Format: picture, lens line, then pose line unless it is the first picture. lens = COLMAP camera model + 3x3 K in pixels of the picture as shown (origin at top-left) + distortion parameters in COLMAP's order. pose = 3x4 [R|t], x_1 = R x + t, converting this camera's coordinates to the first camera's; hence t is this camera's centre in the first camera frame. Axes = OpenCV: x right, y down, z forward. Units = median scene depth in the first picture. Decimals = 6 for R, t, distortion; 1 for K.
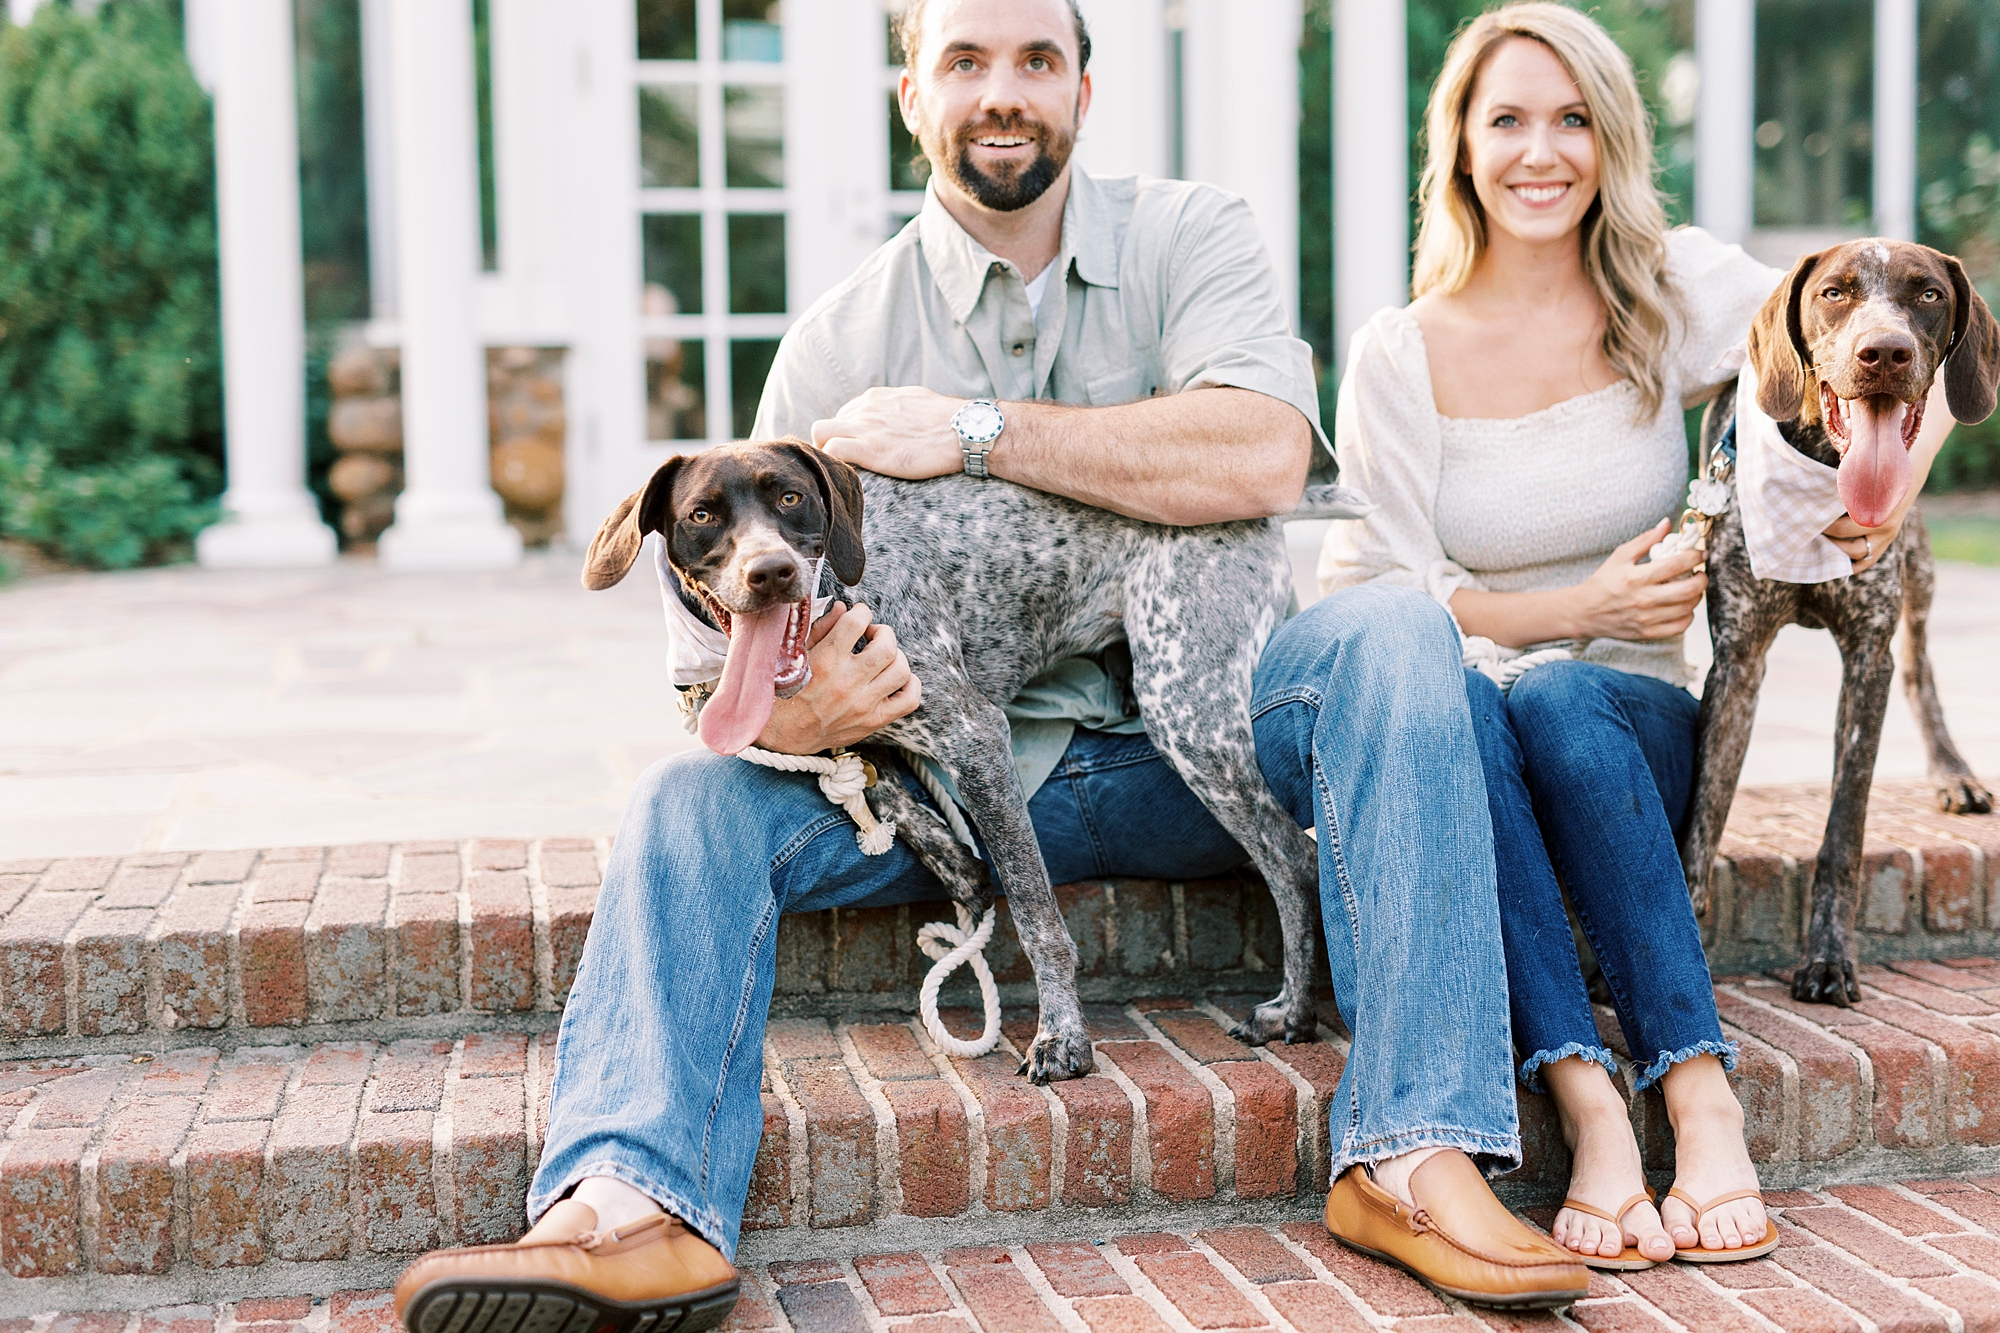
lens RADIAL K [[3108.4, 0, 1139.6], [0, 3108.4, 628.2], [0, 0, 1]] dist [0.001171, 0.097294]
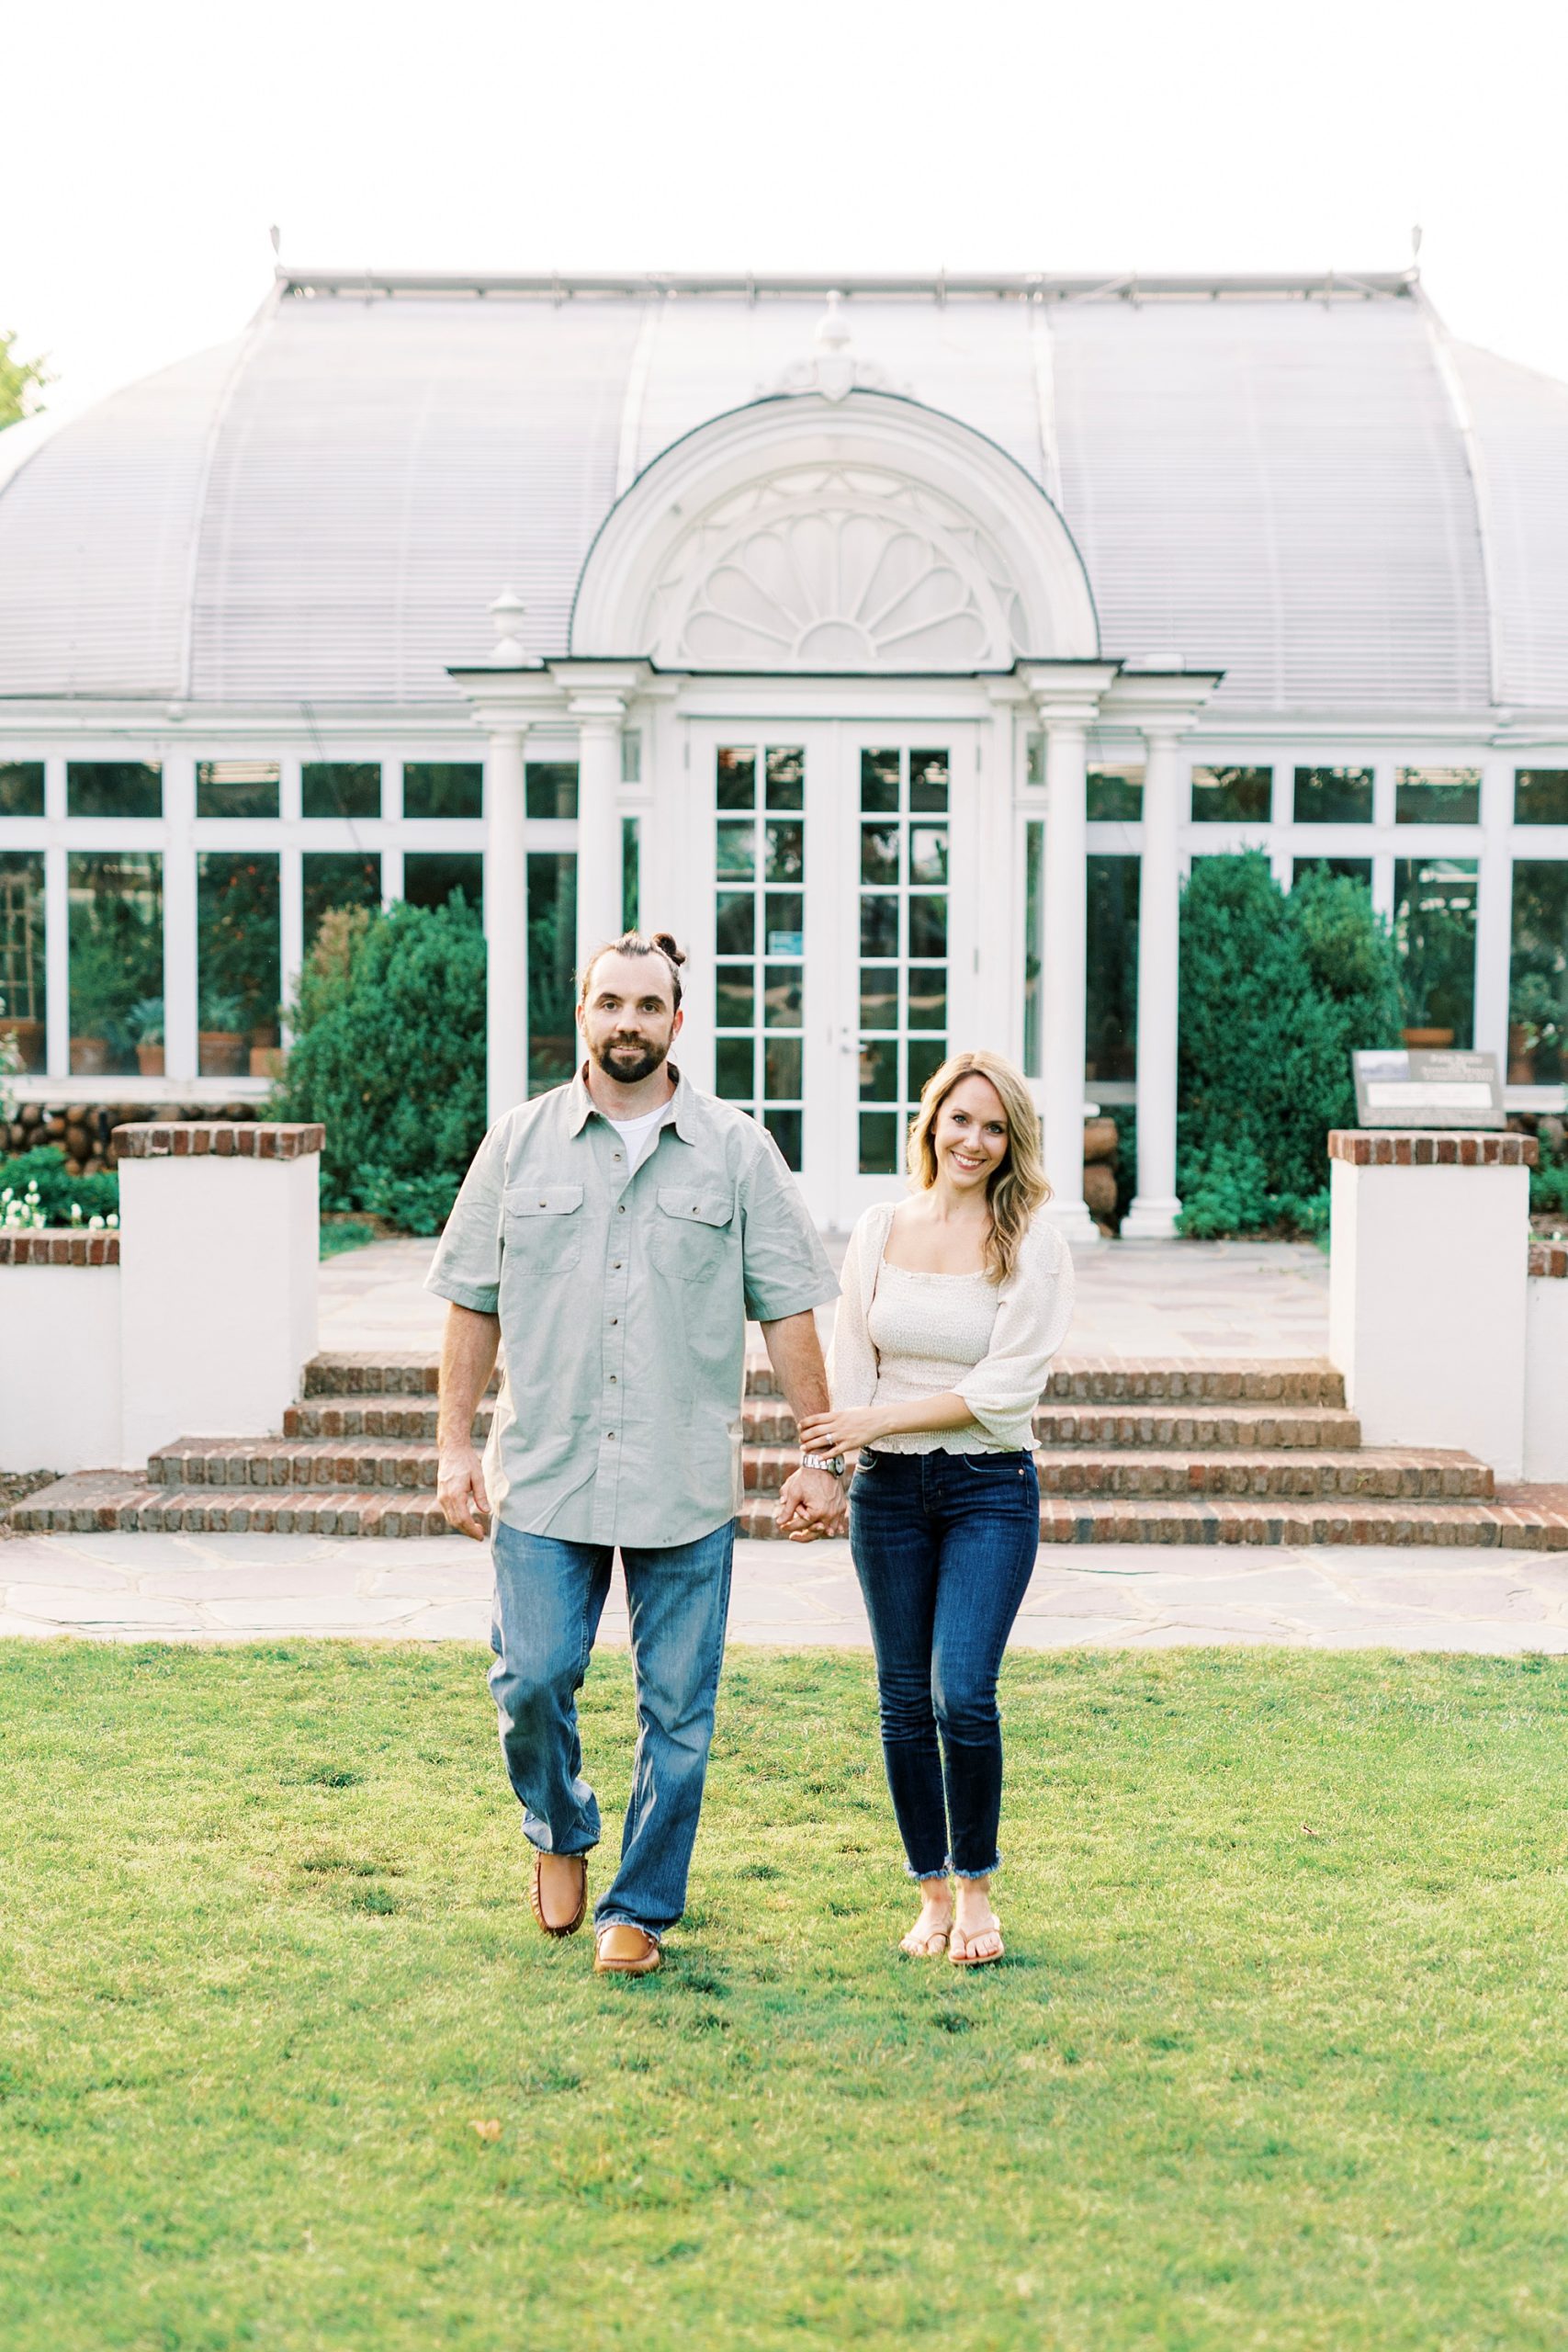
lens RADIAL K [[3500.6, 0, 778.9], [0, 3500.6, 1265.9], [0, 0, 1]] dist [-0.014273, -0.053919]
pose [[0.973373, 0.036535, -0.226296, 0.994543], [-0.035746, 0.999332, 0.007581, -0.069000], [0.226421, 0.000710, 0.974029, -2.788319]]
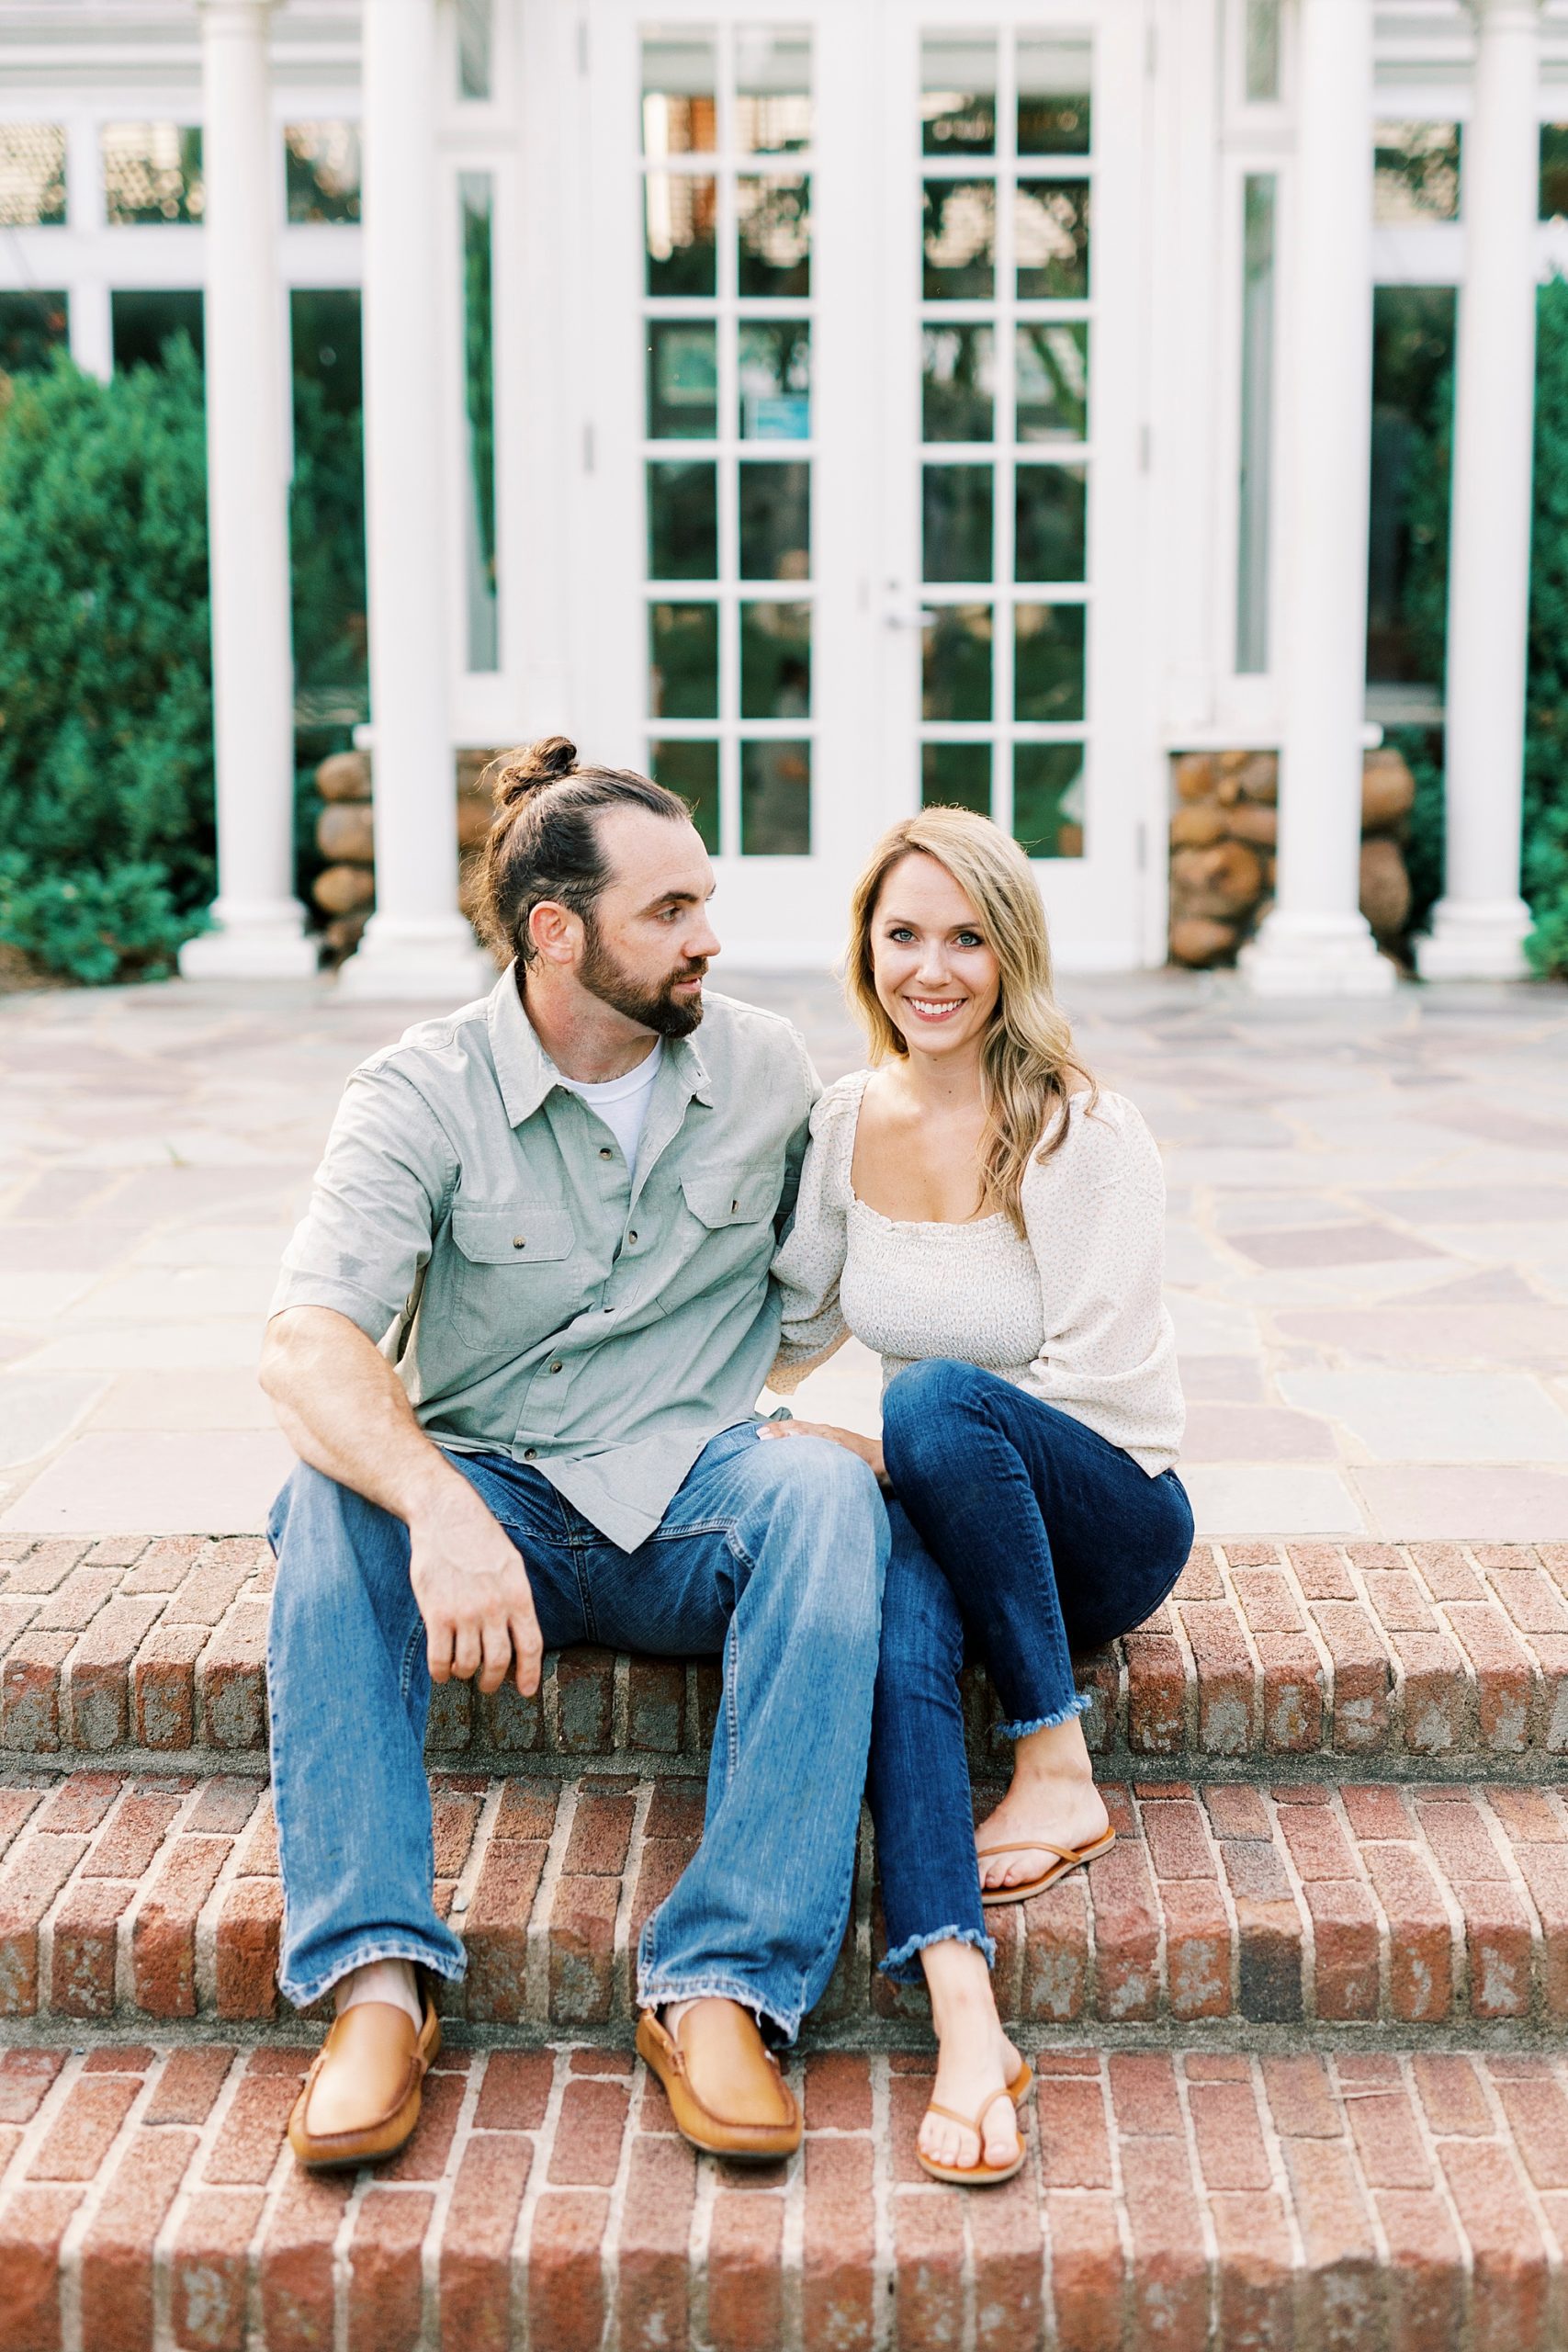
lens RADIAL K [[3617.7, 0, 784.0], [0, 3617.7, 1176.0], [0, 0, 1]] dist [-0.008007, 0.031929]
pose [[0.972637, 0.047095, -0.227507, 0.395060], [-0.028774, 0.996118, 0.083188, -0.171172], [0.230541, -0.074366, 0.970217, -0.103409]]
